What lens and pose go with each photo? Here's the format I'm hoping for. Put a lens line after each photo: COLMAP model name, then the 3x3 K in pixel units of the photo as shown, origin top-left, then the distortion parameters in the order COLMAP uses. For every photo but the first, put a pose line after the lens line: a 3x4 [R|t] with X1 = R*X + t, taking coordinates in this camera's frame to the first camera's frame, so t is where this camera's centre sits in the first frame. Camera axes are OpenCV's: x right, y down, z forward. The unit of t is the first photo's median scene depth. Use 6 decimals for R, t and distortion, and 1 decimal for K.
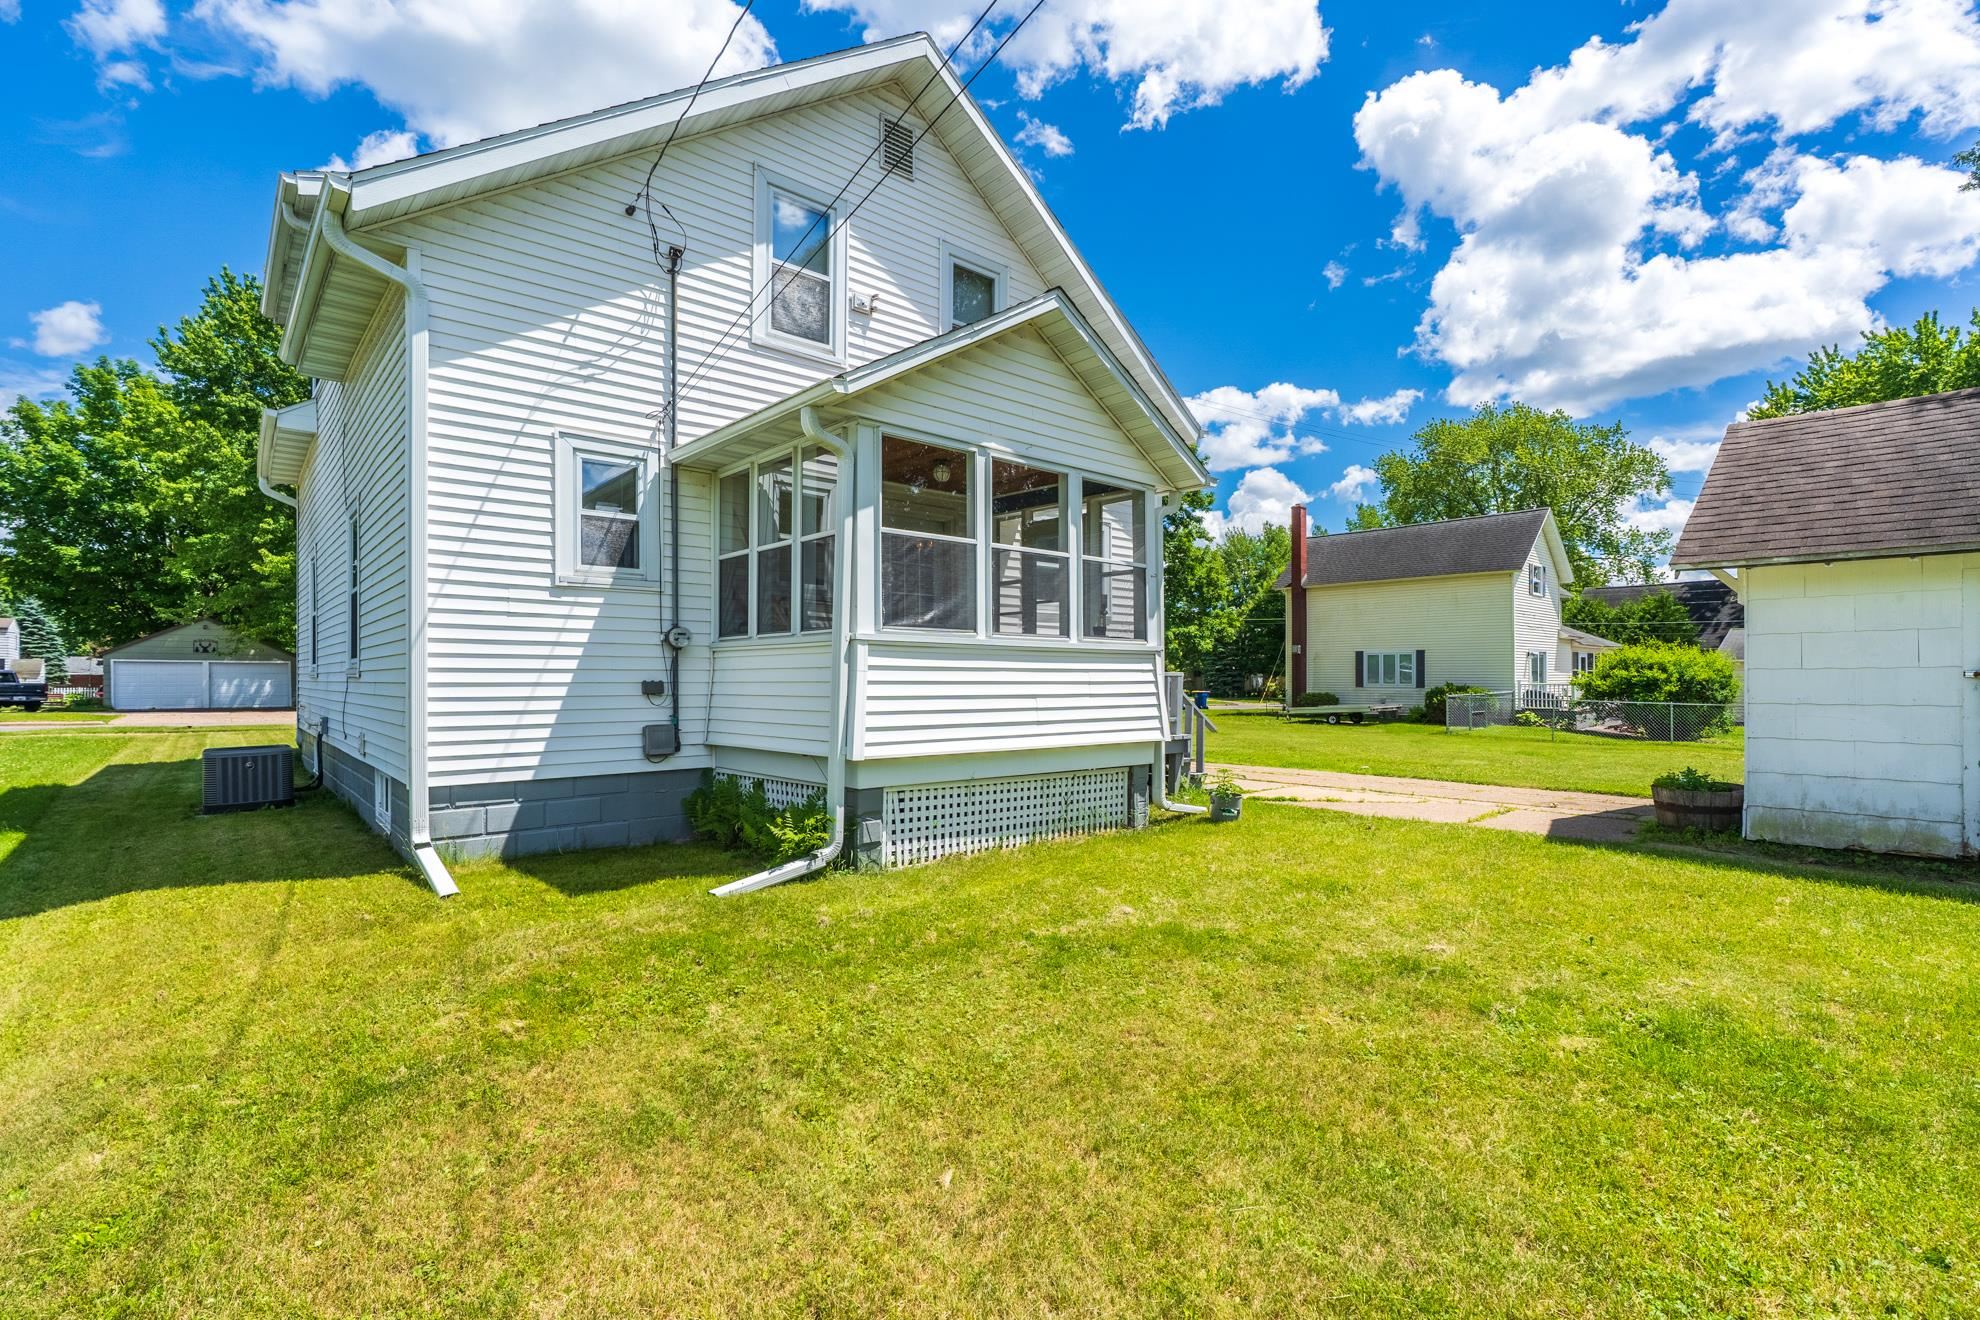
lens RADIAL K [[1019.7, 0, 1099.9], [0, 1019.7, 678.2], [0, 0, 1]] dist [-0.003401, -0.001746]
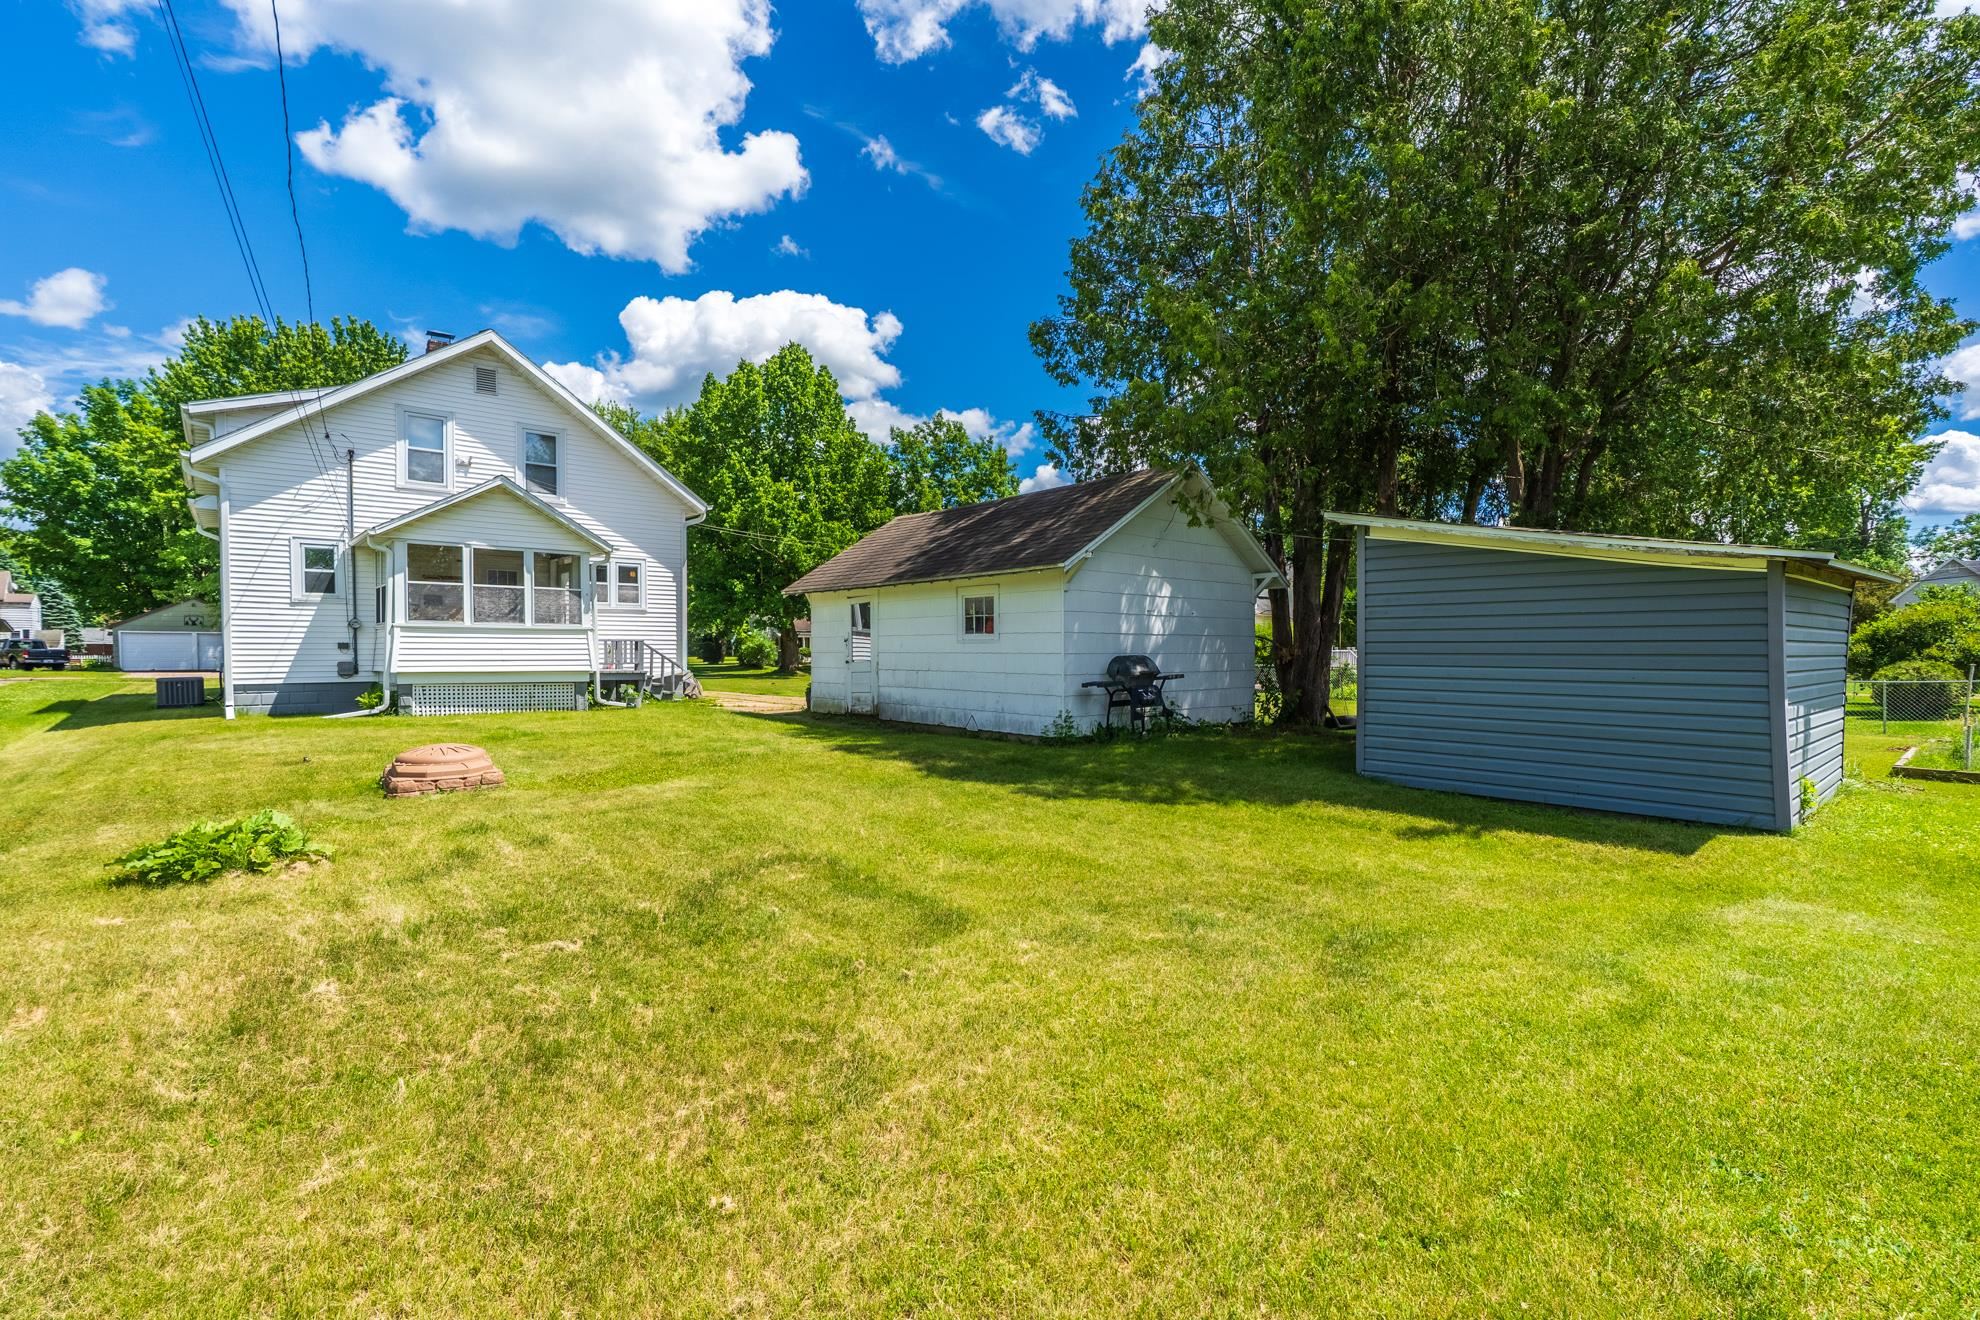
lens RADIAL K [[923.9, 0, 997.1], [0, 923.9, 676.0], [0, 0, 1]] dist [-0.001442, 0.000152]
pose [[0.999897, 0.001404, -0.014268, 0.528261], [-0.000968, 0.999534, 0.030514, 0.006624], [0.014305, -0.030497, 0.999432, -0.525042]]
